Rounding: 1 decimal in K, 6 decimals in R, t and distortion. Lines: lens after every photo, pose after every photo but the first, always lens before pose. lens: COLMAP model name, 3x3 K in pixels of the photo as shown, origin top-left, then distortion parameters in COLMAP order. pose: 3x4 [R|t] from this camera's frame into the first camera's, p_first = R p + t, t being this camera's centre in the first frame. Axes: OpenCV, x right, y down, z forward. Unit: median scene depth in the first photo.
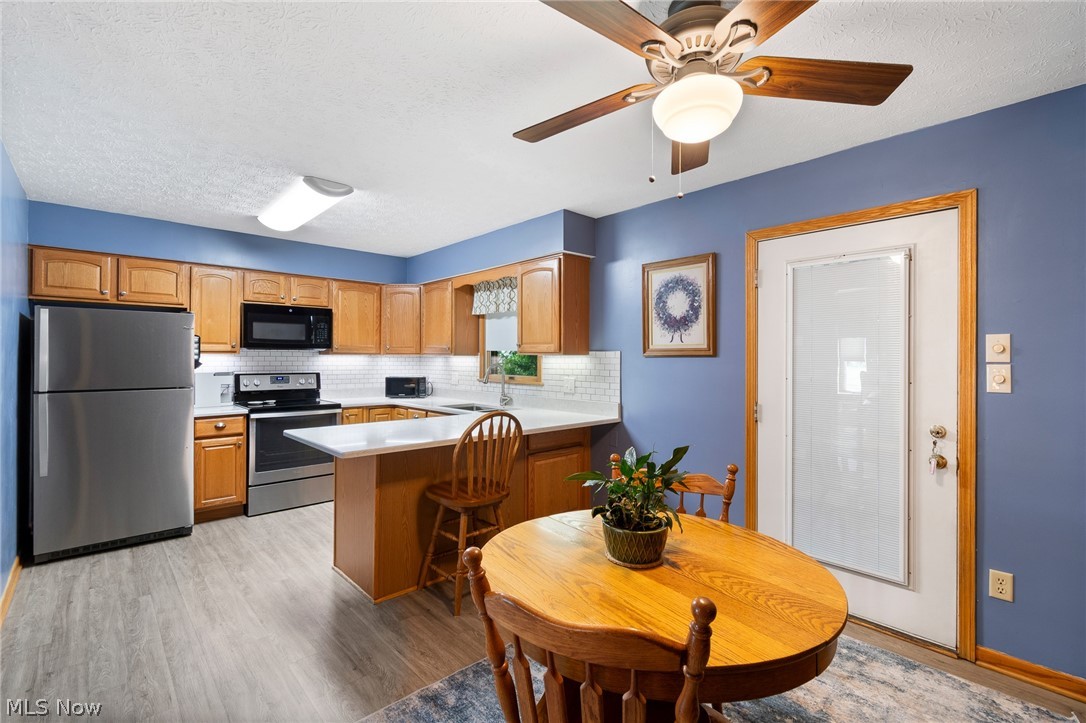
lens RADIAL K [[486.3, 0, 546.6], [0, 486.3, 358.2], [0, 0, 1]] dist [-0.000375, -0.000315]
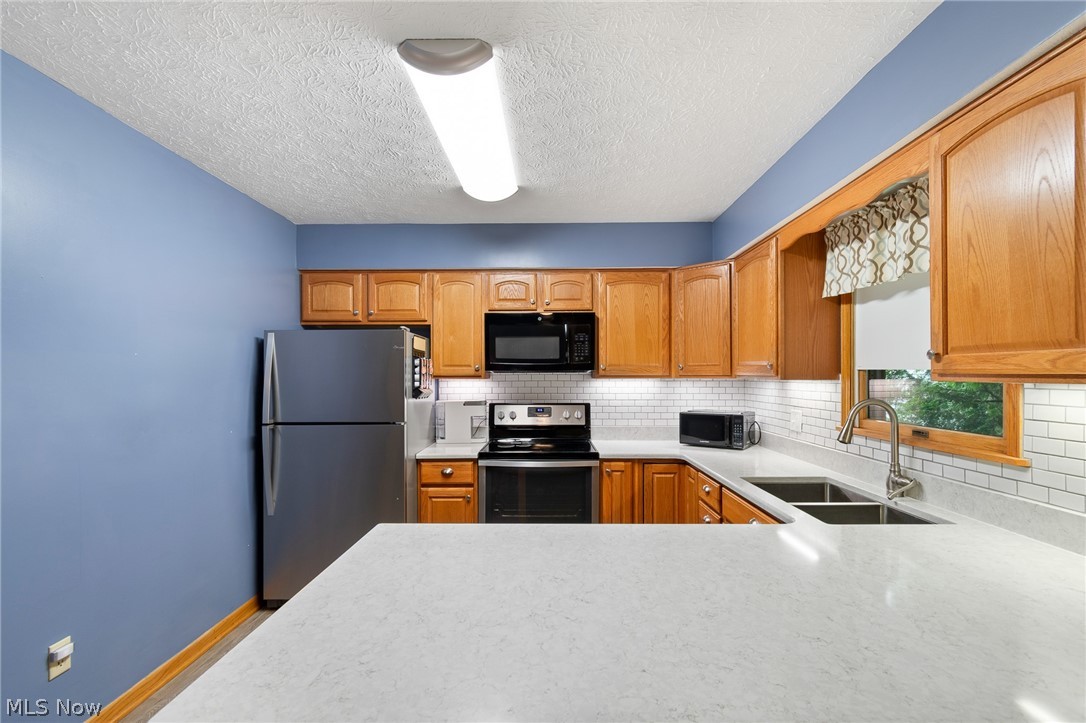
lens RADIAL K [[486.1, 0, 547.5], [0, 486.1, 376.6], [0, 0, 1]] dist [0.000681, -0.000172]
pose [[0.725039, -0.004777, -0.688691, -0.017087], [0.005583, 0.999984, -0.001058, -0.011603], [0.688685, -0.003078, 0.725054, 0.531291]]
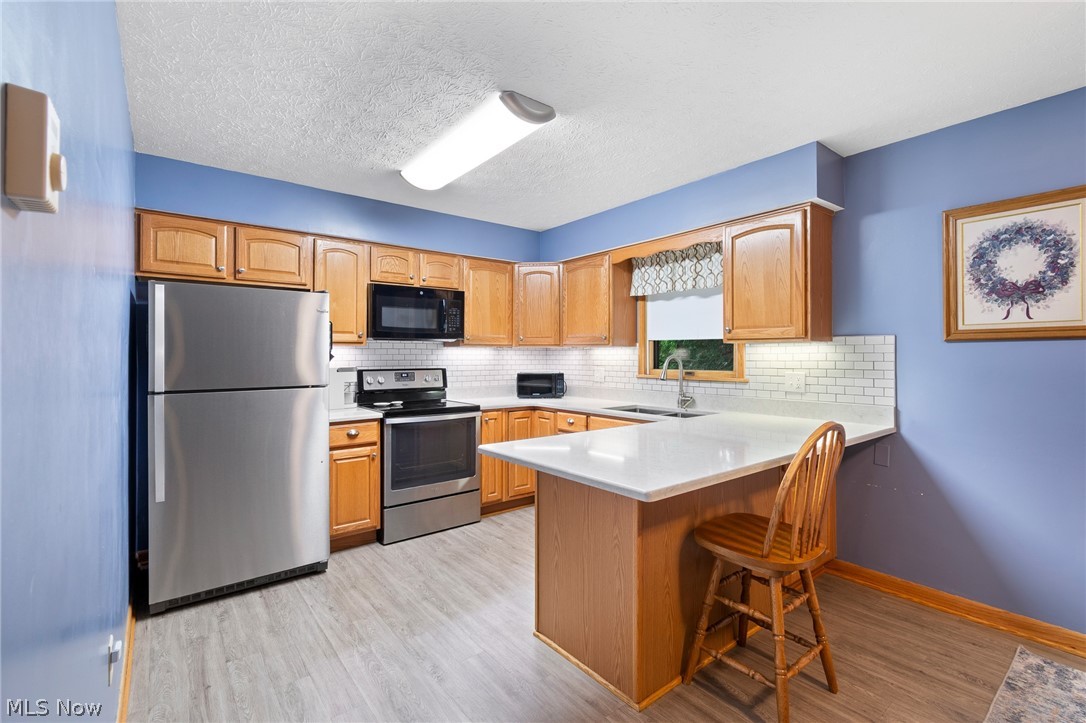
lens RADIAL K [[486.2, 0, 548.5], [0, 486.2, 355.6], [0, 0, 1]] dist [0.002537, -0.000042]
pose [[0.997043, -0.006692, -0.076551, -0.275539], [0.006618, 0.999977, -0.001228, 0.012488], [0.076558, 0.000718, 0.997065, 0.211289]]
